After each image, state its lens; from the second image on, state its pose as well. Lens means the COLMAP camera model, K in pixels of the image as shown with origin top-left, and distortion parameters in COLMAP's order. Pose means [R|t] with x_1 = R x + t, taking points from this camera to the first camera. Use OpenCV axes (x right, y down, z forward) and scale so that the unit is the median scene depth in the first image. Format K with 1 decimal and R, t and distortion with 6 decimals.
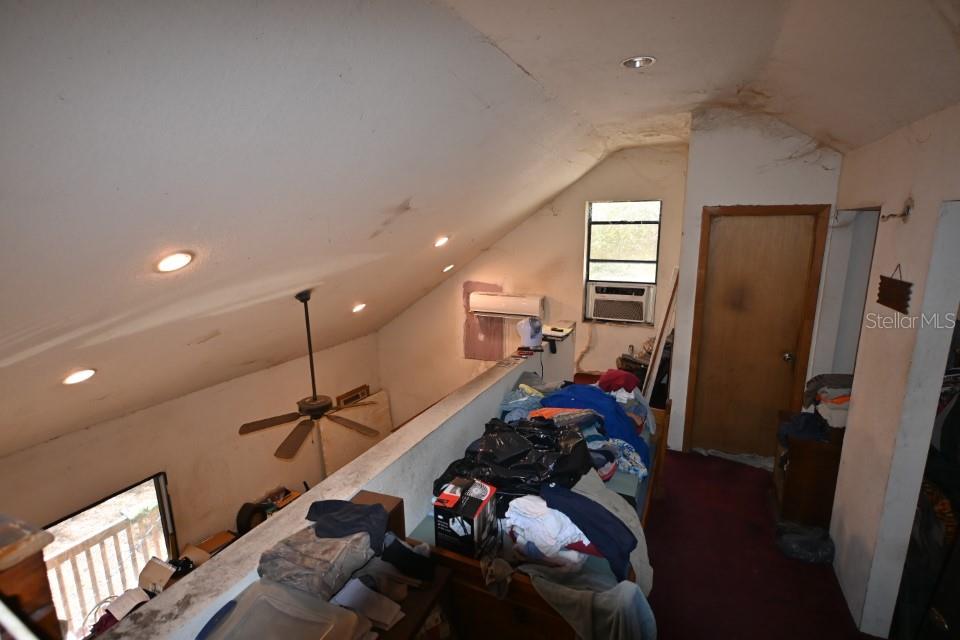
lens RADIAL K [[459.8, 0, 480.0], [0, 459.8, 320.0], [0, 0, 1]] dist [0.002167, 0.000237]
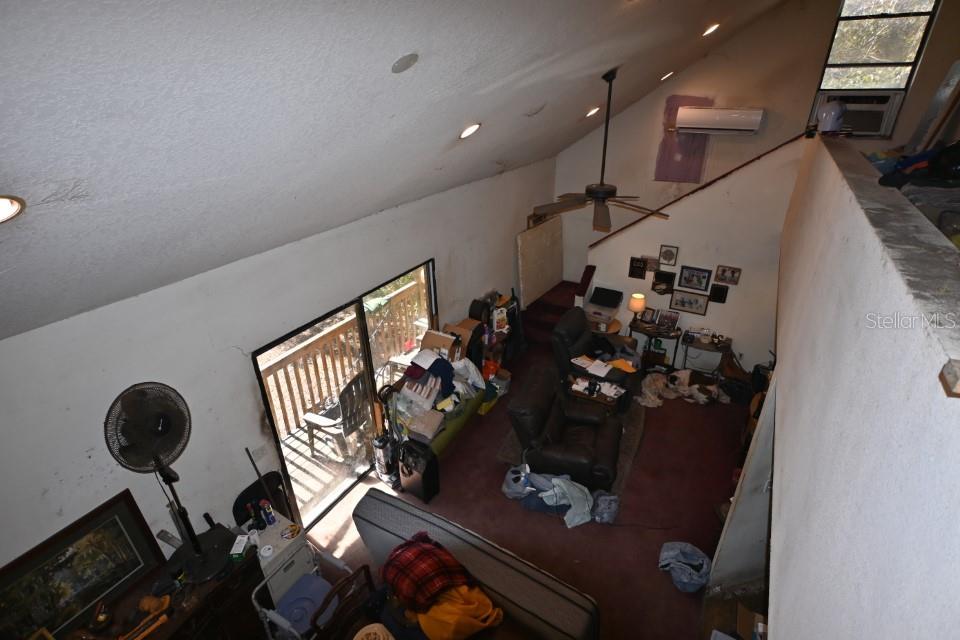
lens RADIAL K [[459.8, 0, 480.0], [0, 459.8, 320.0], [0, 0, 1]] dist [0.002167, 0.000237]
pose [[0.996550, 0.039114, -0.073198, -0.362507], [-0.018319, 0.963894, 0.265655, 0.129000], [0.080946, -0.263397, 0.961285, -0.088056]]
